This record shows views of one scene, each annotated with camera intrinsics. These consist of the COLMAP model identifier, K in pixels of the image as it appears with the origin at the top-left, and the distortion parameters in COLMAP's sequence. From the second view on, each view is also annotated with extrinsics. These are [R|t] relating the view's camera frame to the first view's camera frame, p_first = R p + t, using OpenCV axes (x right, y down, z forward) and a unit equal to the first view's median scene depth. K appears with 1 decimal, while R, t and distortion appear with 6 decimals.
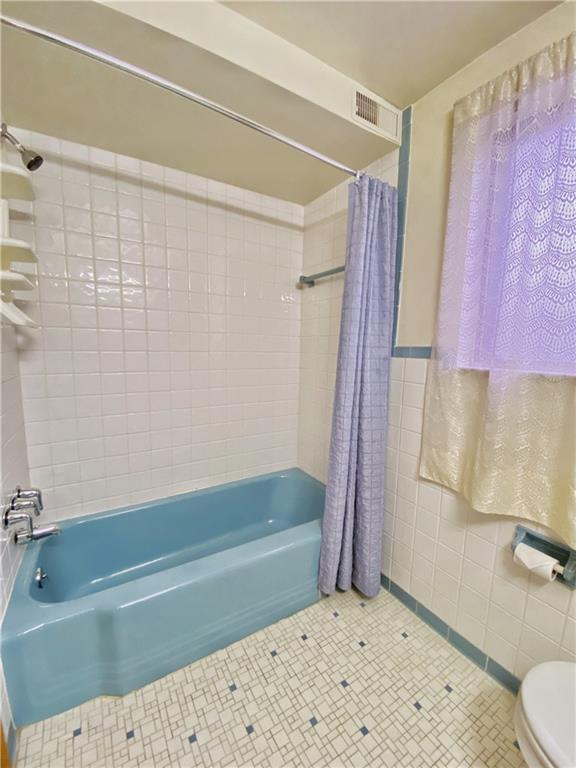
lens RADIAL K [[308.1, 0, 287.6], [0, 308.1, 380.5], [0, 0, 1]] dist [0.001267, -0.011737]
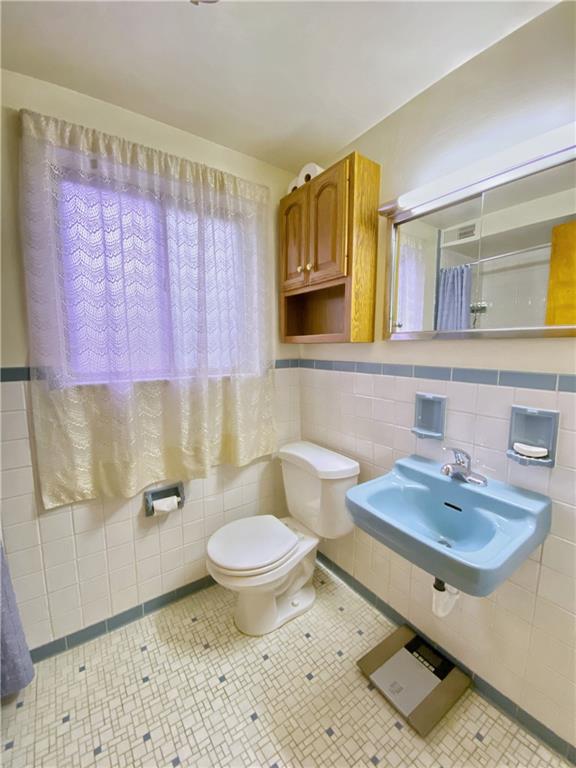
lens RADIAL K [[308.1, 0, 287.6], [0, 308.1, 380.5], [0, 0, 1]] dist [0.001267, -0.011737]
pose [[-0.049079, -0.132302, 0.989994, -0.524960], [0.115494, 0.983787, 0.137198, -0.122255], [-0.992095, 0.121072, -0.033003, 0.326108]]
